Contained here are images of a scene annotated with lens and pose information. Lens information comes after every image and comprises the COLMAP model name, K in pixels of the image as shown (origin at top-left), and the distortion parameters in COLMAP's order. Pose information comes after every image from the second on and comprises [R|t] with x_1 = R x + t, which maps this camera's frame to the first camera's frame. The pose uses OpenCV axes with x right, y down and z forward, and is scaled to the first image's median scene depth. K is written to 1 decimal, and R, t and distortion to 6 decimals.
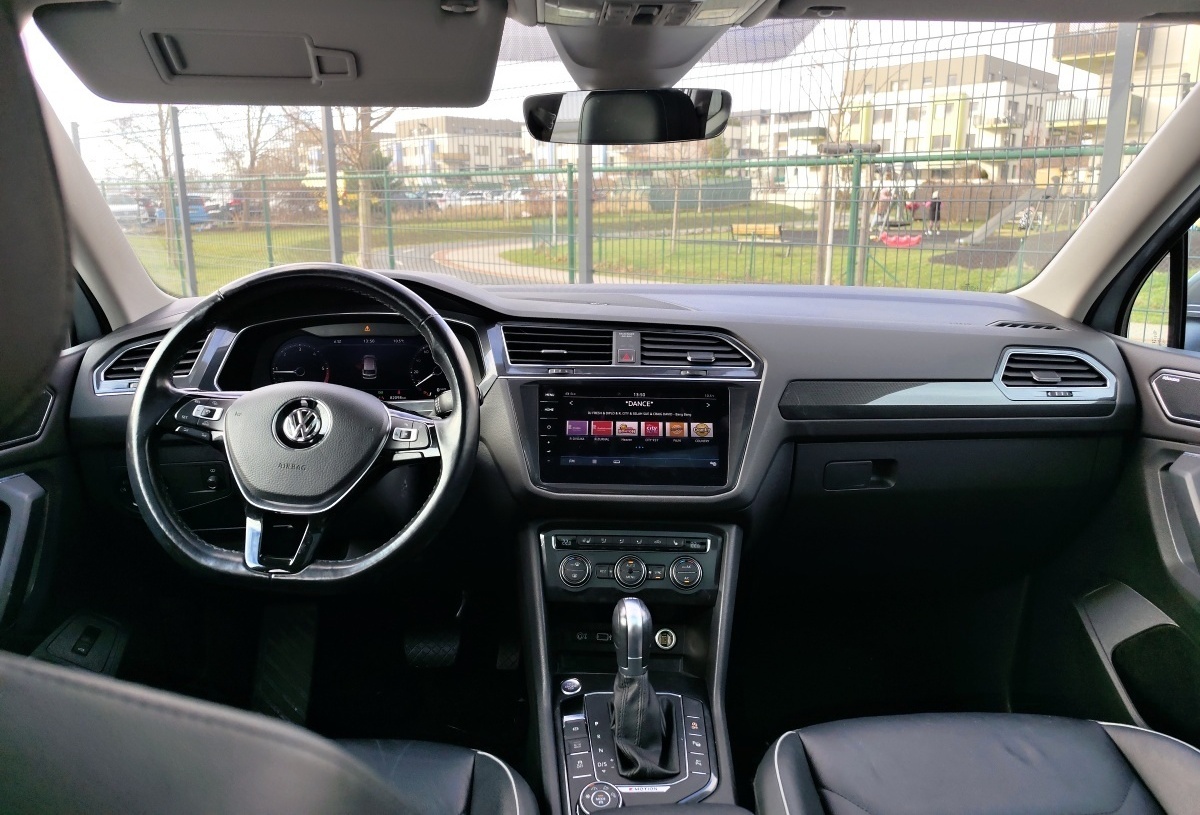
lens RADIAL K [[814.9, 0, 604.0], [0, 814.9, 399.4], [0, 0, 1]] dist [0.023281, -0.001650]
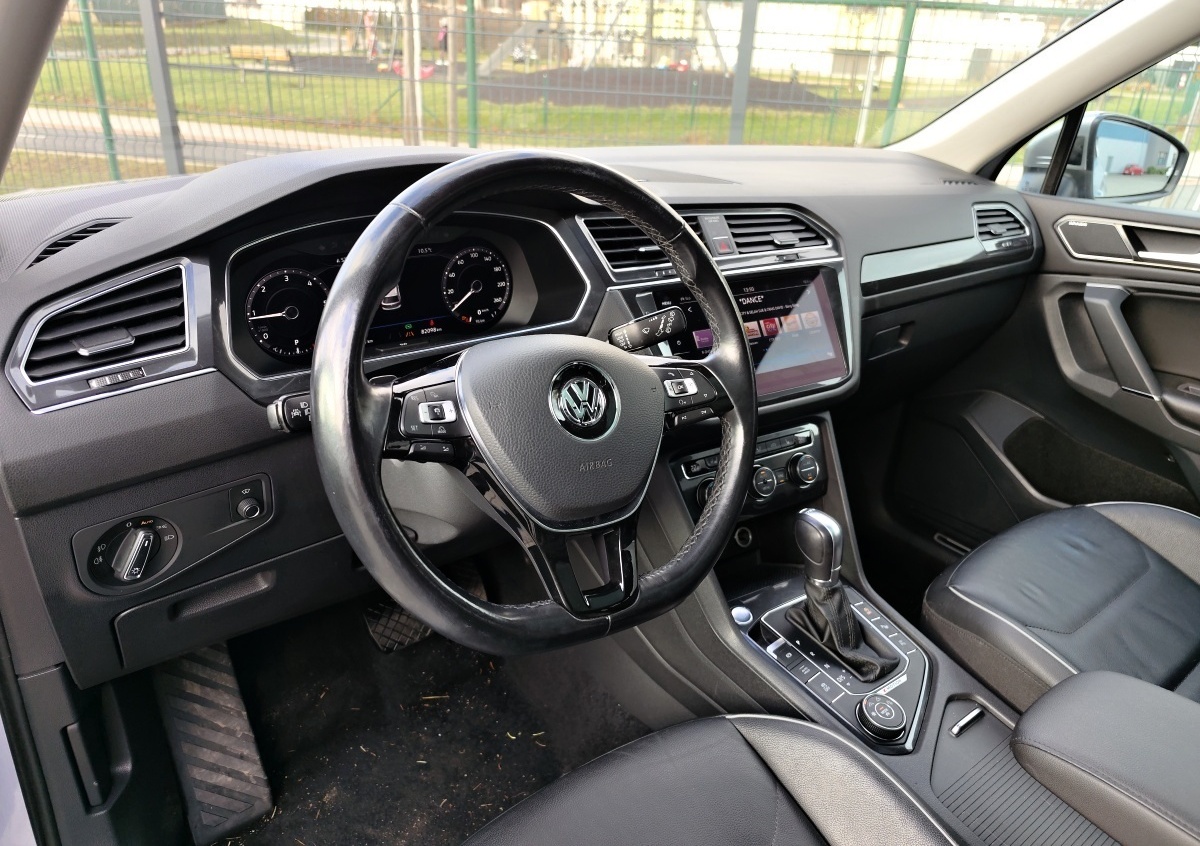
lens RADIAL K [[794.3, 0, 599.8], [0, 794.3, 427.0], [0, 0, 1]] dist [0.020457, 0.000215]
pose [[0.827475, -0.210984, 0.520357, -0.550671], [0.086471, 0.963549, 0.253174, -0.091087], [-0.554805, -0.164499, 0.815556, 0.350552]]
